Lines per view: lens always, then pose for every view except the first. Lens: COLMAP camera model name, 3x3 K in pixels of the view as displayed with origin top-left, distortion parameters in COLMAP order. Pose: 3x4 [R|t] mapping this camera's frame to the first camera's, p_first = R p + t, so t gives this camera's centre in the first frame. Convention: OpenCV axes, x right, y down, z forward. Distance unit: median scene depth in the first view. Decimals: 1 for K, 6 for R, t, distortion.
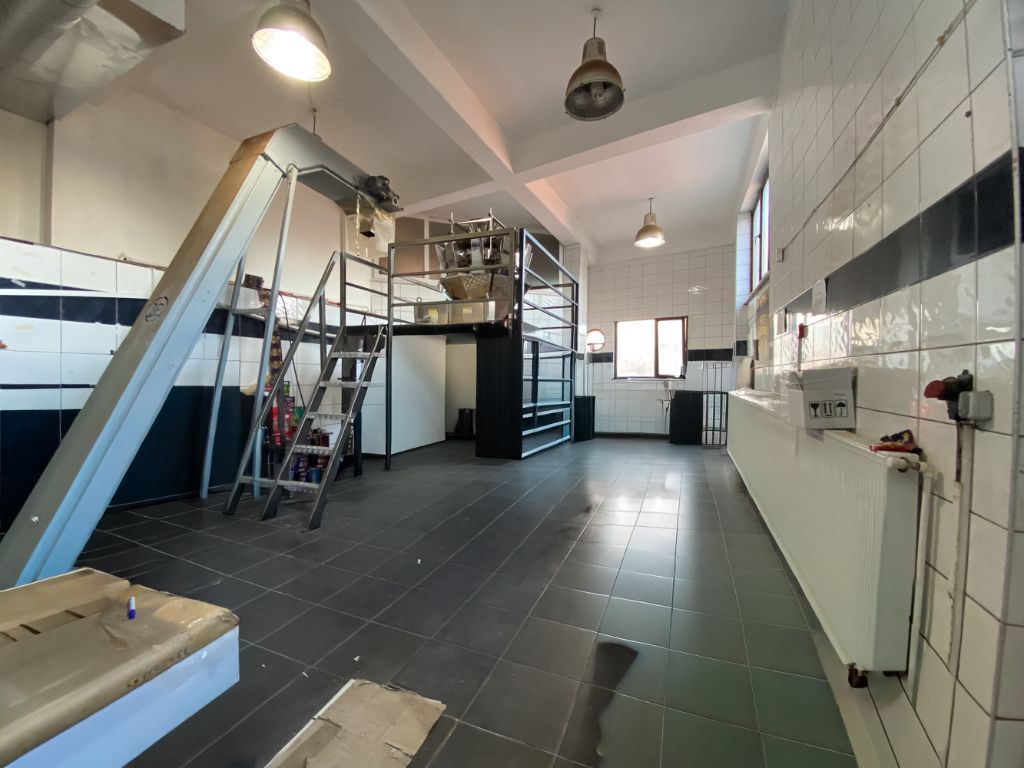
lens RADIAL K [[421.9, 0, 514.4], [0, 421.9, 381.5], [0, 0, 1]] dist [0.011348, -0.012770]
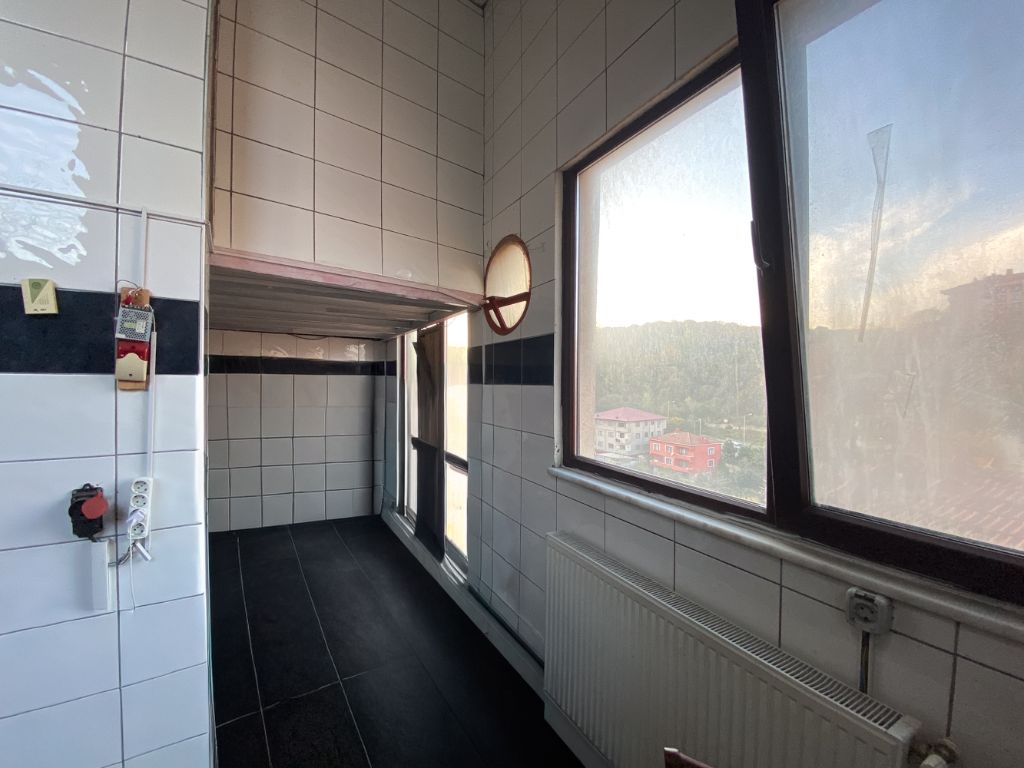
lens RADIAL K [[421.9, 0, 505.5], [0, 421.9, 384.3], [0, 0, 1]] dist [0.011348, -0.012770]
pose [[0.897248, -0.006191, -0.441484, 0.299143], [-0.001278, 0.999861, -0.016619, -0.041604], [0.441526, 0.015476, 0.897115, 0.812873]]
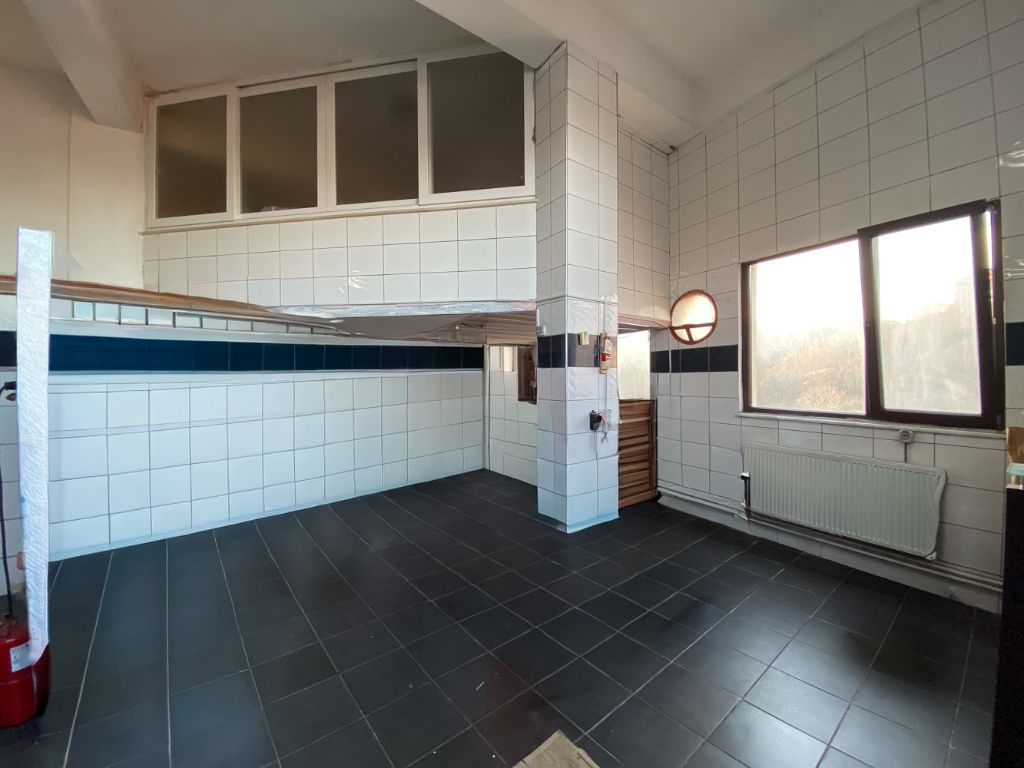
lens RADIAL K [[421.9, 0, 507.1], [0, 421.9, 385.0], [0, 0, 1]] dist [0.011348, -0.012770]
pose [[0.883249, -0.020014, -0.468476, 0.227851], [0.015097, 0.999784, -0.014250, -0.029662], [0.468661, 0.005514, 0.883361, 0.562045]]
